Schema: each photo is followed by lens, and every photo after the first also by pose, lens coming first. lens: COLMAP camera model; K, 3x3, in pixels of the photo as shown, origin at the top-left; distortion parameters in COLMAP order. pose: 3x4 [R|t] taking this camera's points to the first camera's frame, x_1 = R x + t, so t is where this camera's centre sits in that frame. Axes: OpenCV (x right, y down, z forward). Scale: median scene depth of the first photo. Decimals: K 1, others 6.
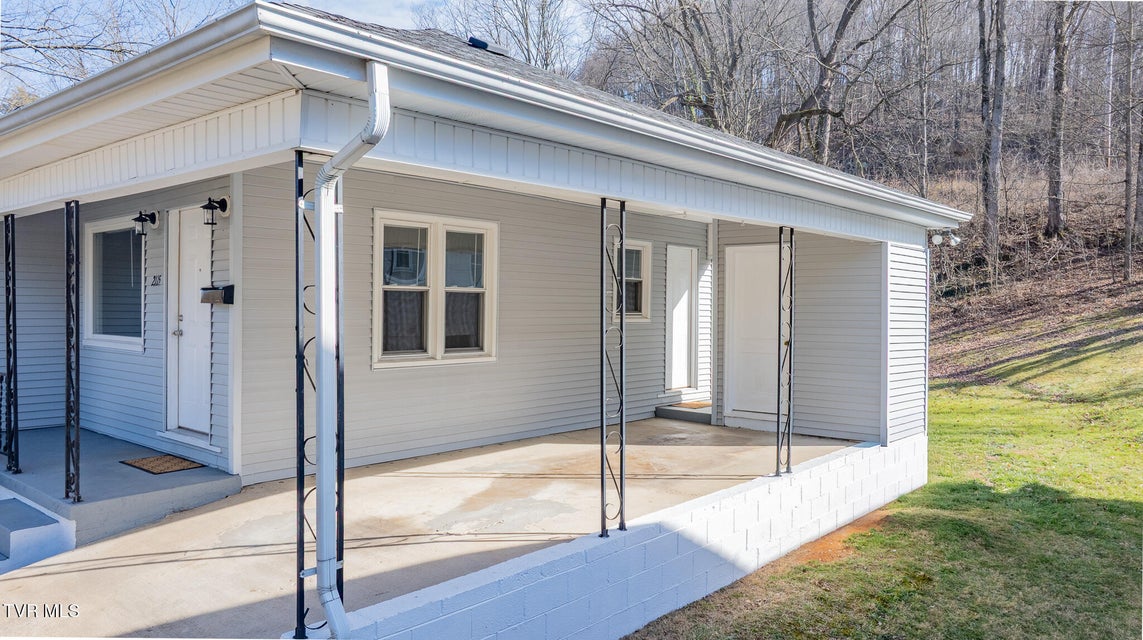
lens RADIAL K [[822.8, 0, 571.5], [0, 822.8, 320.0], [0, 0, 1]] dist [-0.000353, -0.000080]
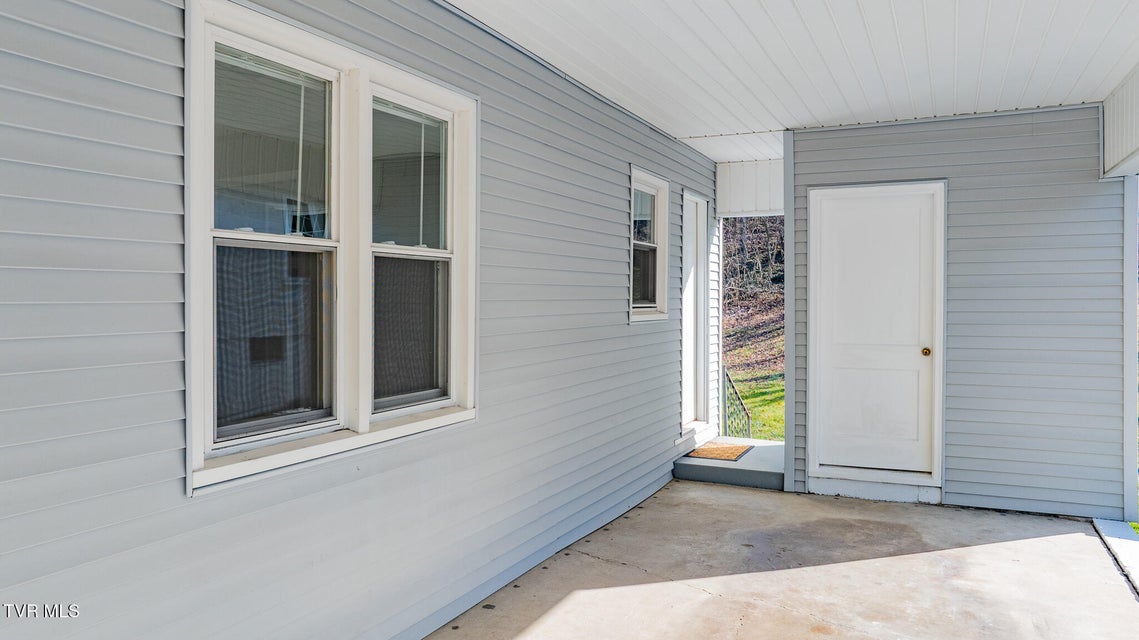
lens RADIAL K [[809.9, 0, 570.2], [0, 809.9, 300.6], [0, 0, 1]] dist [-0.033053, -0.000400]
pose [[0.960892, -0.012091, 0.276661, -0.161903], [0.015731, 0.999816, -0.010943, -0.006665], [-0.276478, 0.014868, 0.960905, 0.578453]]
